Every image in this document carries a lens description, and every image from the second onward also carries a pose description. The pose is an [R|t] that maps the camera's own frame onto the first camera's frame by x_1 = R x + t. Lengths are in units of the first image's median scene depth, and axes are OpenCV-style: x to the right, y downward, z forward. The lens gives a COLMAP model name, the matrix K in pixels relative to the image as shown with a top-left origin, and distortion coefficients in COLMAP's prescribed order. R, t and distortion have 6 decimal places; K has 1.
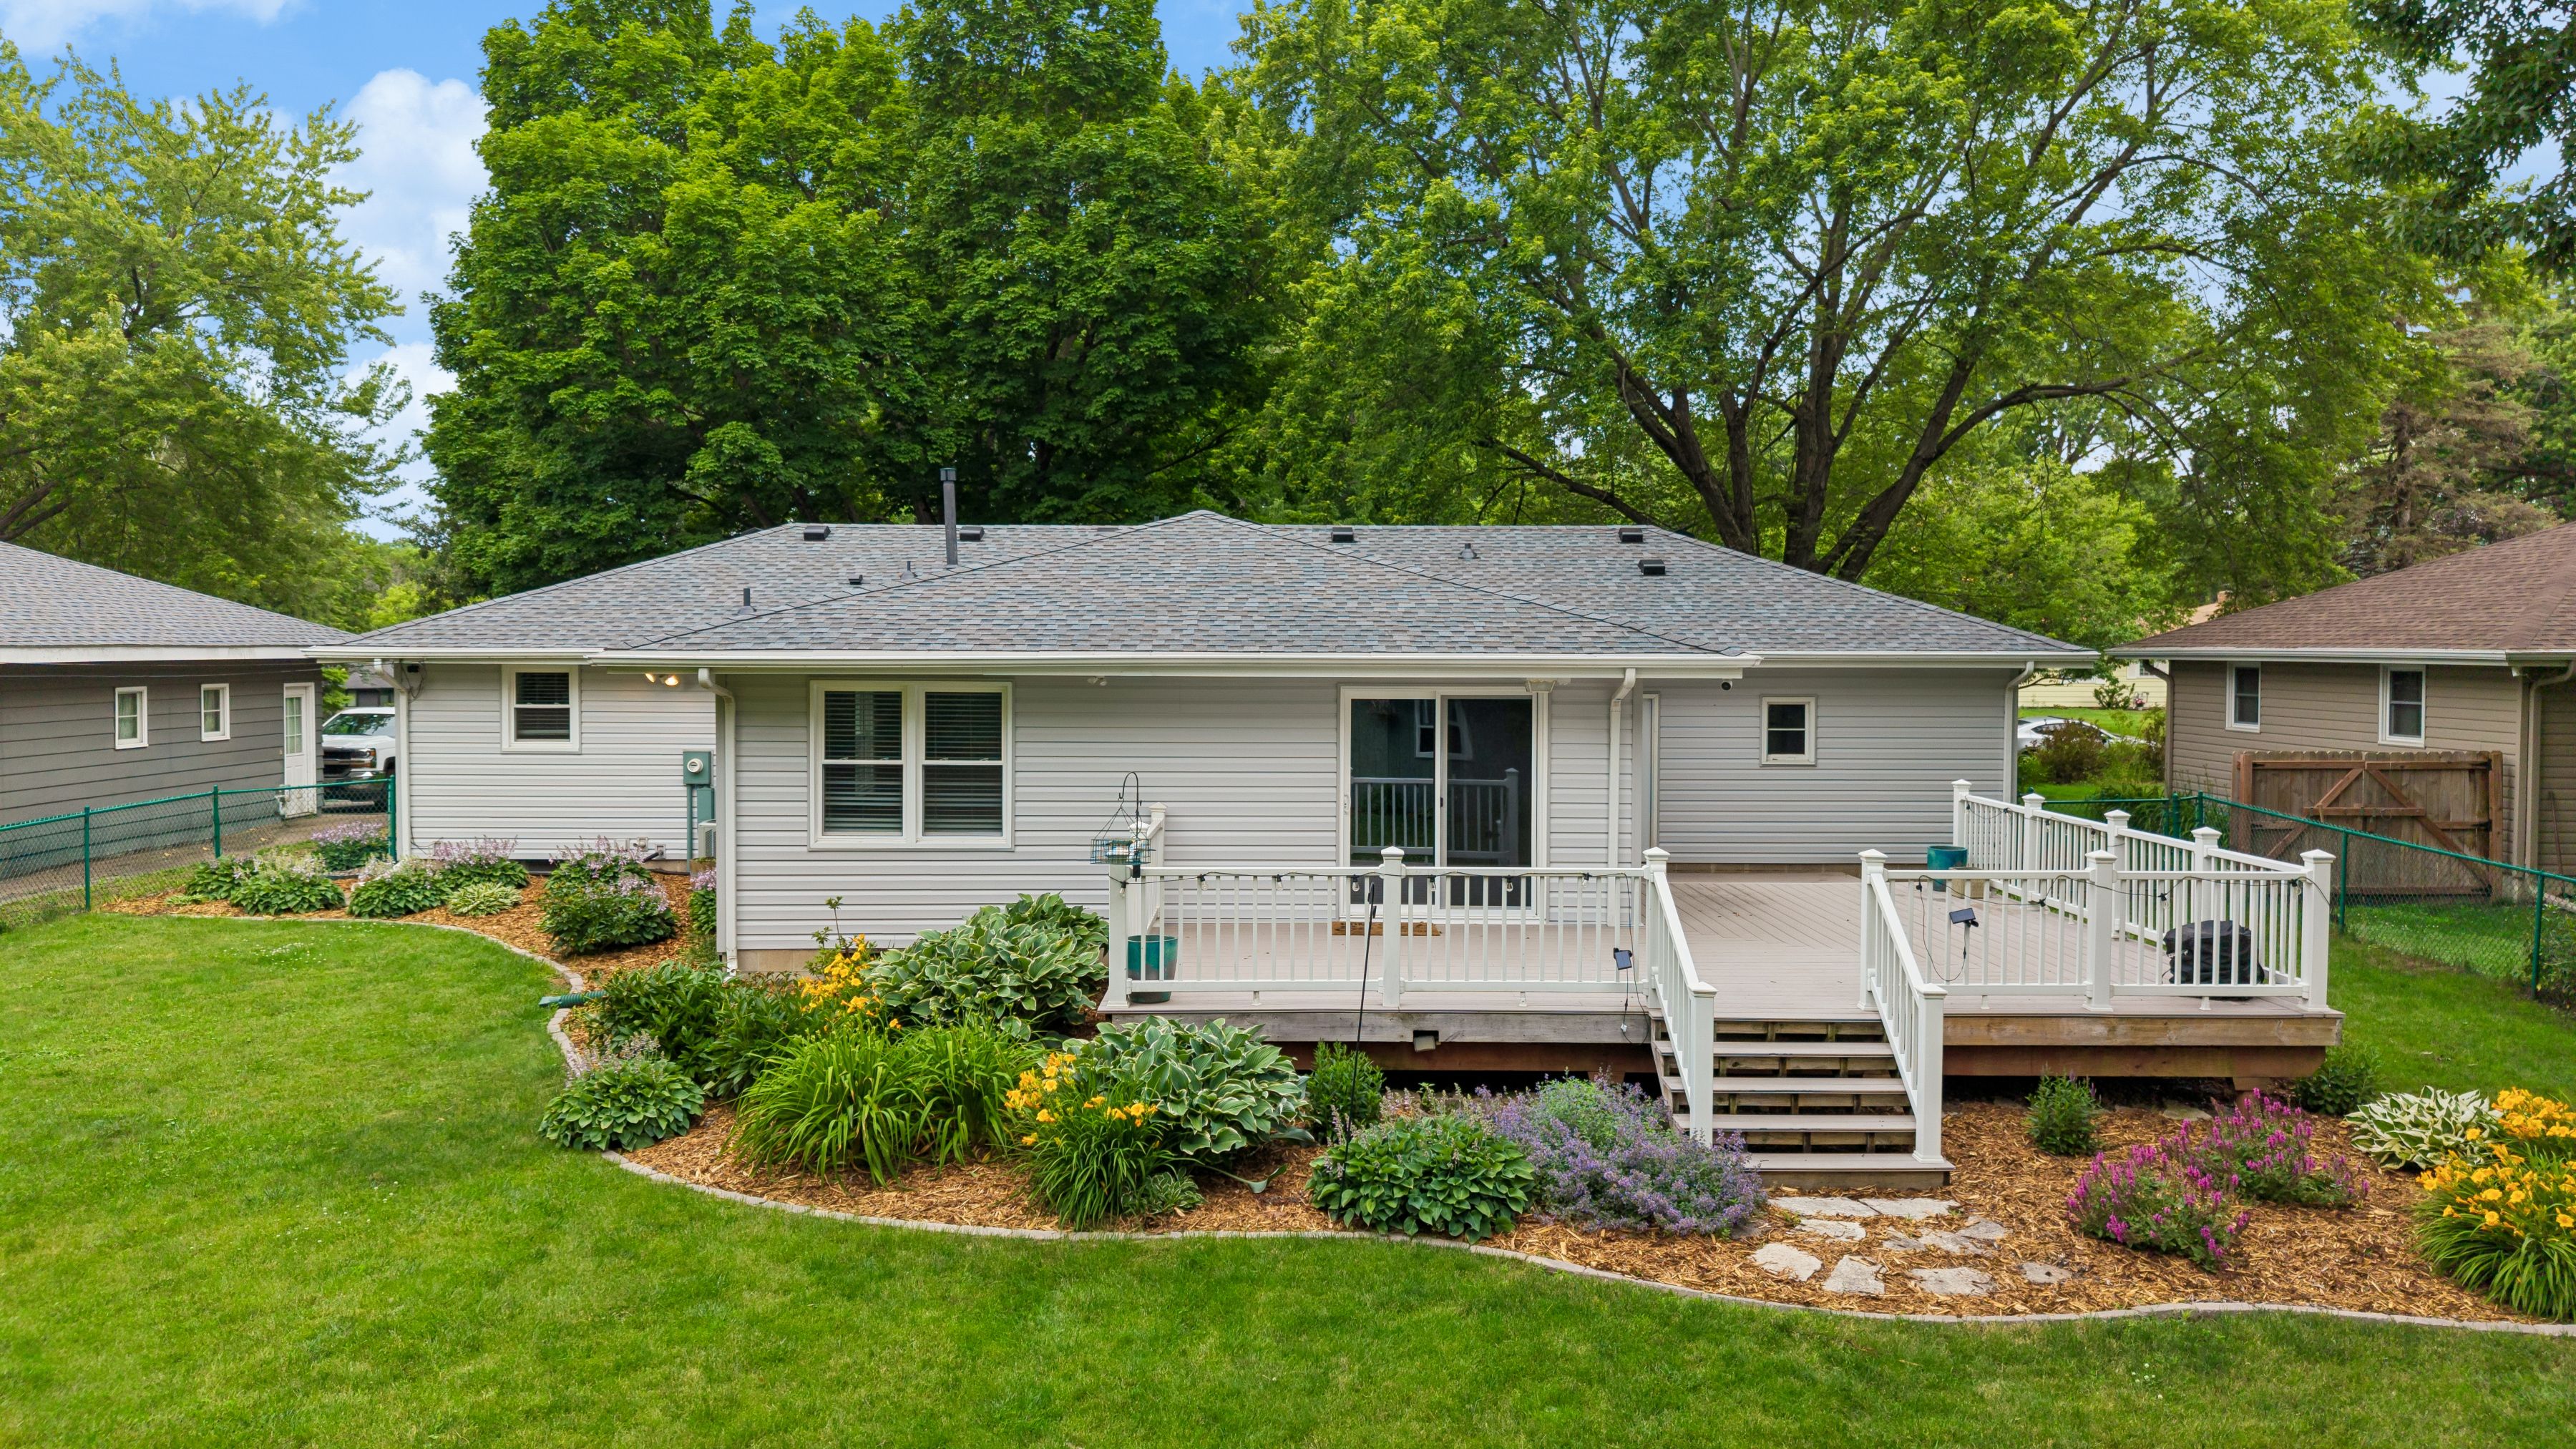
lens RADIAL K [[1739.9, 0, 1287.3], [0, 1739.9, 645.3], [0, 0, 1]] dist [0.046771, -0.072216]
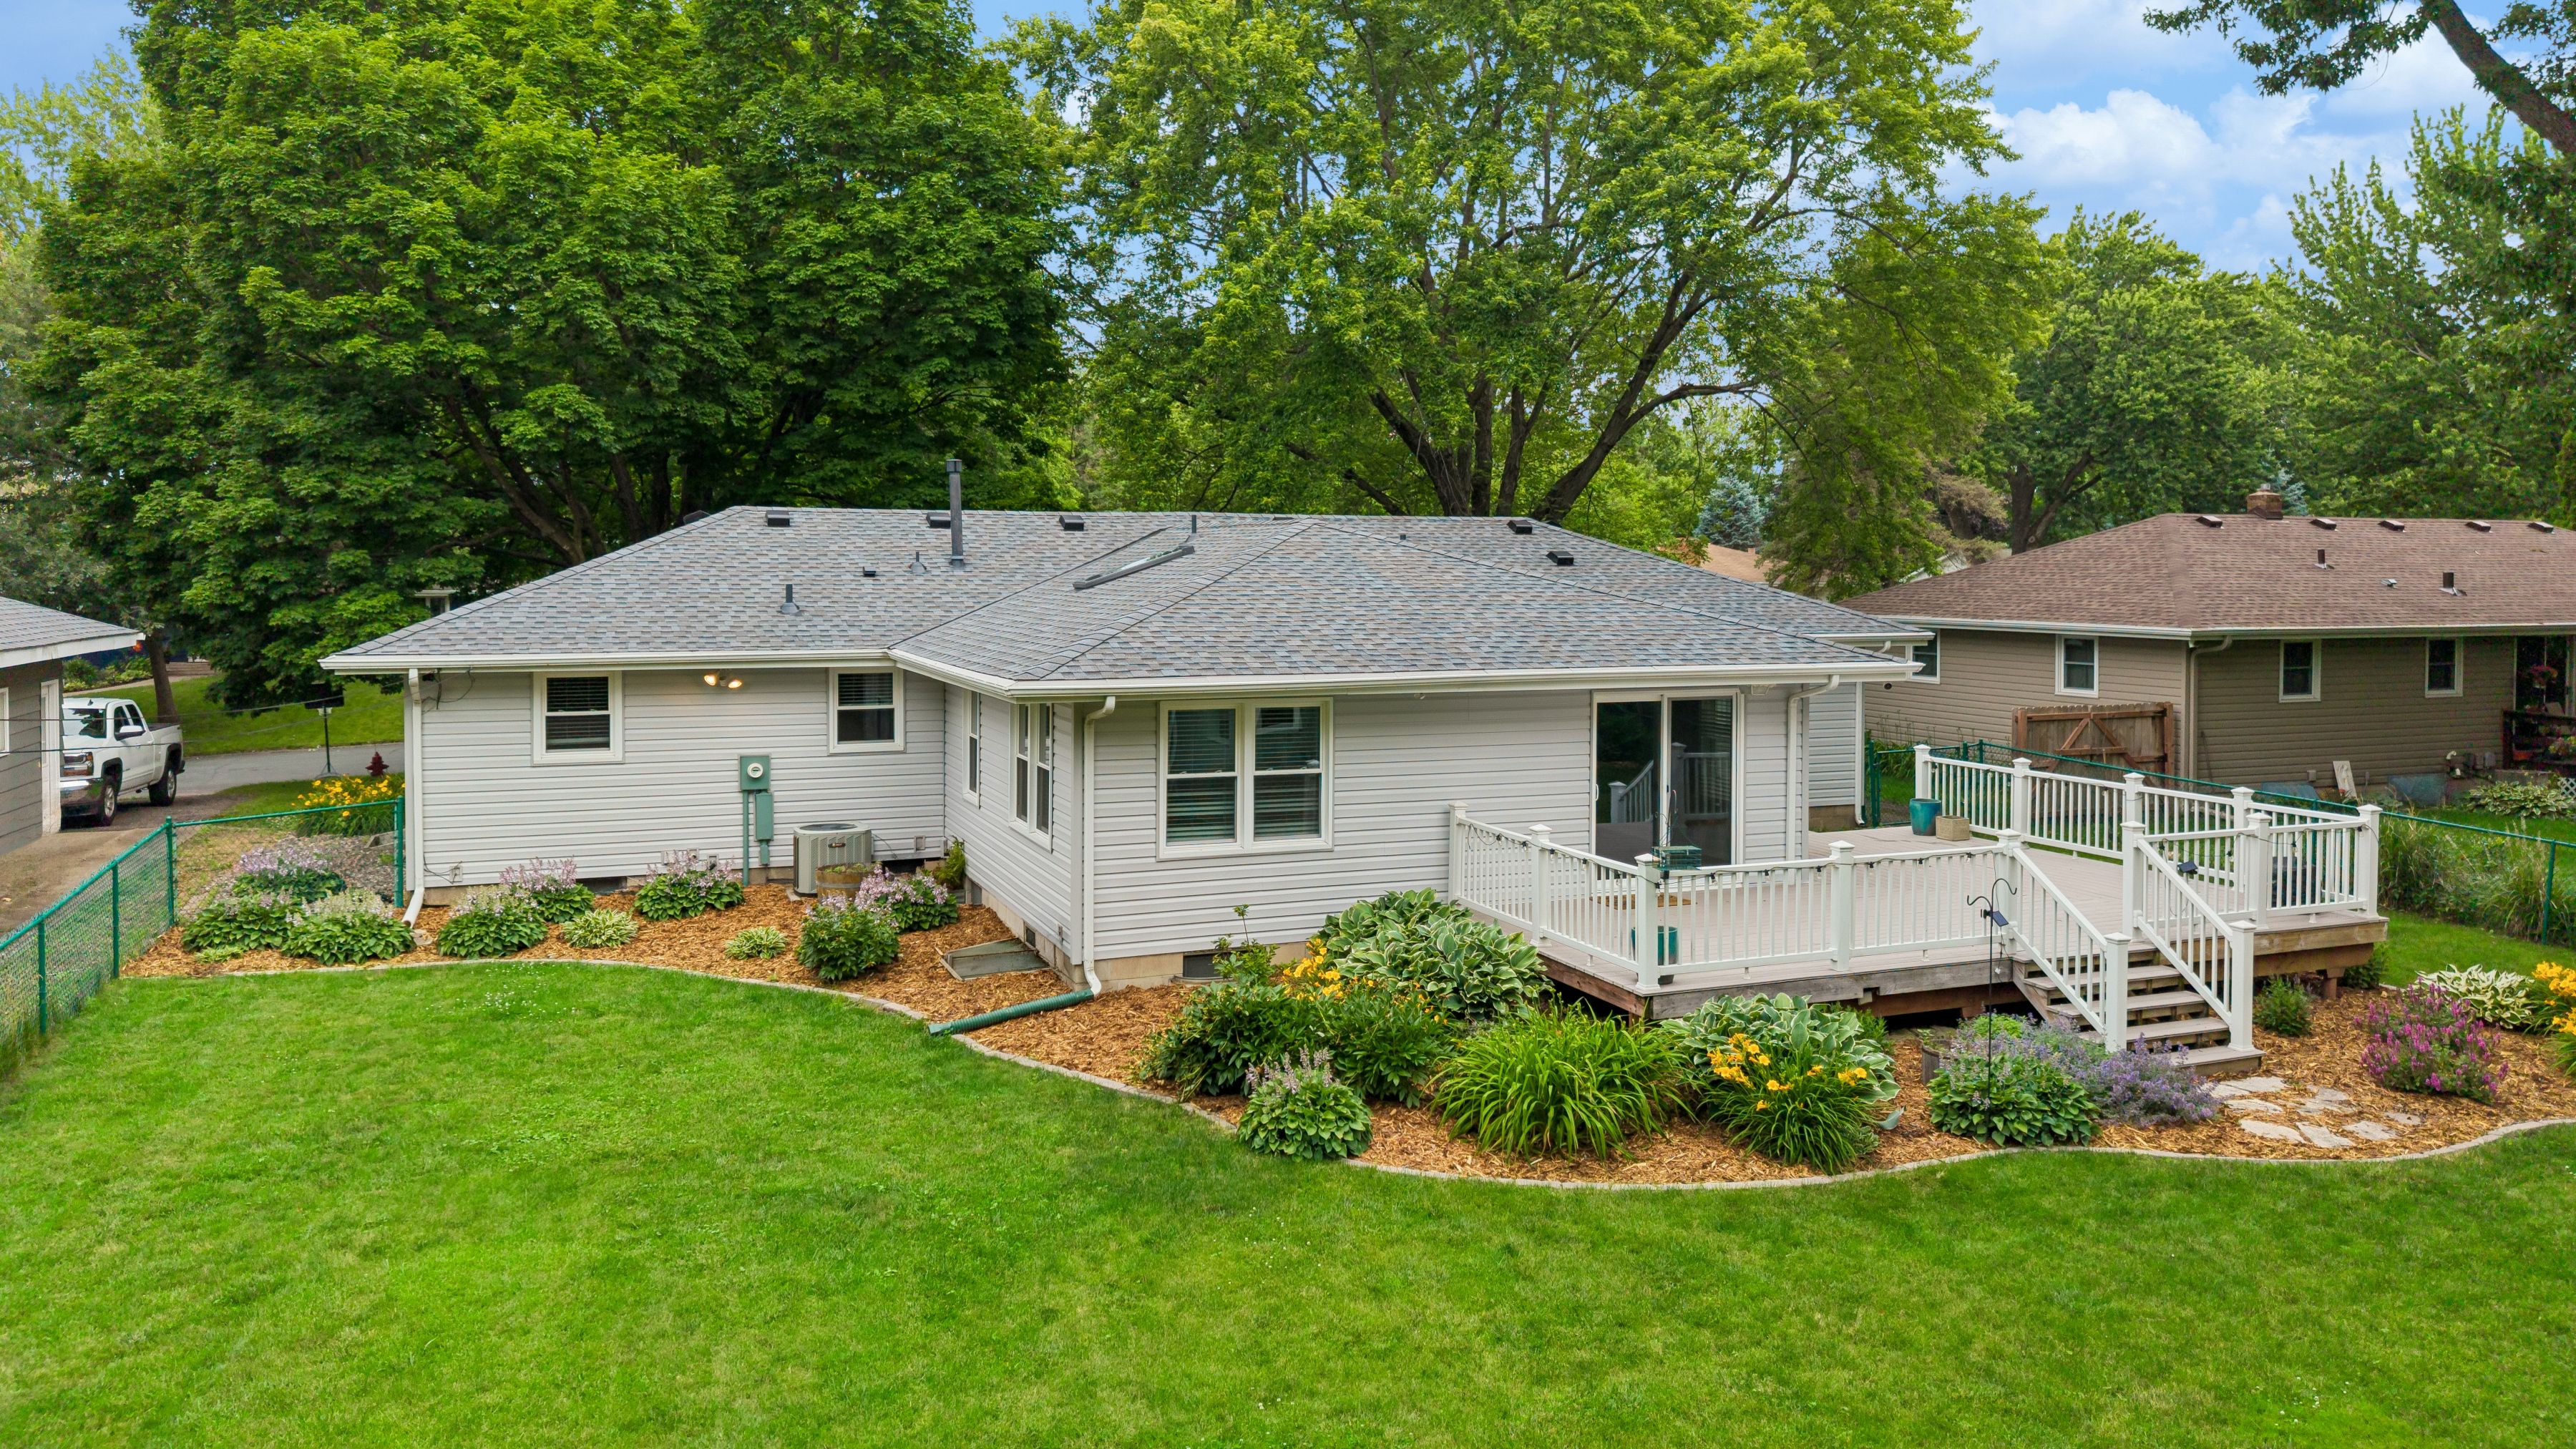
lens RADIAL K [[1762.7, 0, 1291.1], [0, 1762.7, 549.8], [0, 0, 1]] dist [0.055259, -0.072849]
pose [[0.930685, 0.001992, 0.365817, -0.457553], [0.000925, 0.999969, -0.007798, -0.048775], [-0.365821, 0.007596, 0.930654, -0.020290]]
